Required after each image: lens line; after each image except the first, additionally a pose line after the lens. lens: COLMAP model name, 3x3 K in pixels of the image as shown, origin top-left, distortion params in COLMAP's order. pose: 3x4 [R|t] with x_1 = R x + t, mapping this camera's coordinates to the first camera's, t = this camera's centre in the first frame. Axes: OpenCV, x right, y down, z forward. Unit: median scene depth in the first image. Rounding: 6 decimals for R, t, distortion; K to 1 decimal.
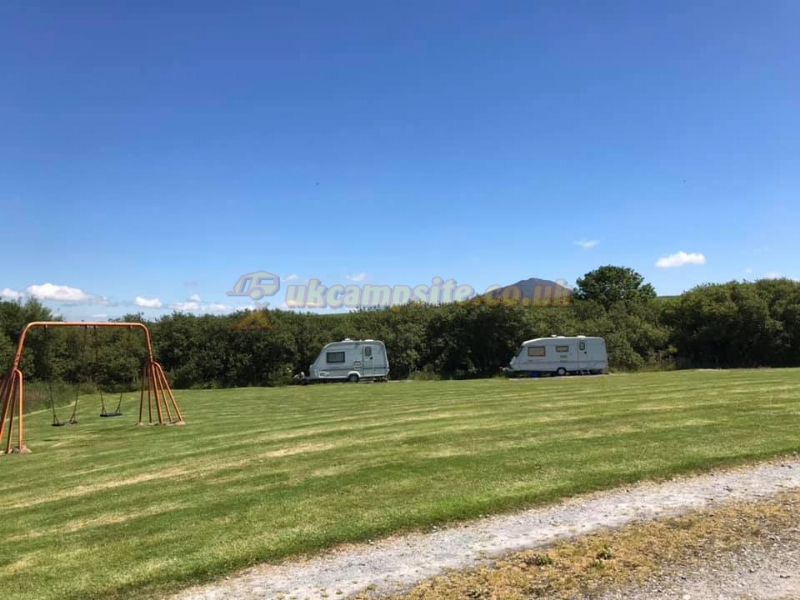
lens RADIAL K [[610.0, 0, 400.0], [0, 610.0, 300.0], [0, 0, 1]] dist [0.003059, -0.000786]
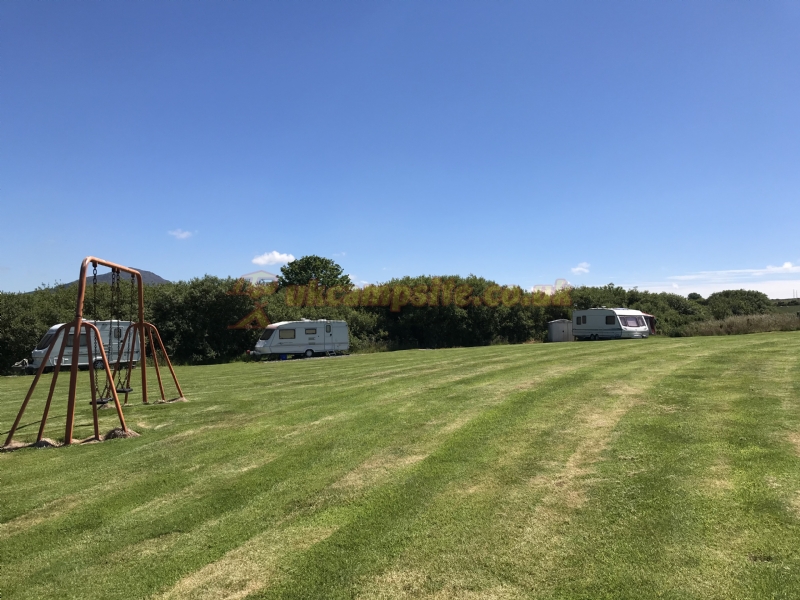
lens RADIAL K [[625.5, 0, 400.0], [0, 625.5, 300.0], [0, 0, 1]] dist [0.000265, -0.000834]
pose [[0.803924, 0.033399, 0.593793, -0.222972], [-0.039236, 0.999225, -0.003083, 0.021898], [-0.593436, -0.020820, 0.804612, 0.050621]]
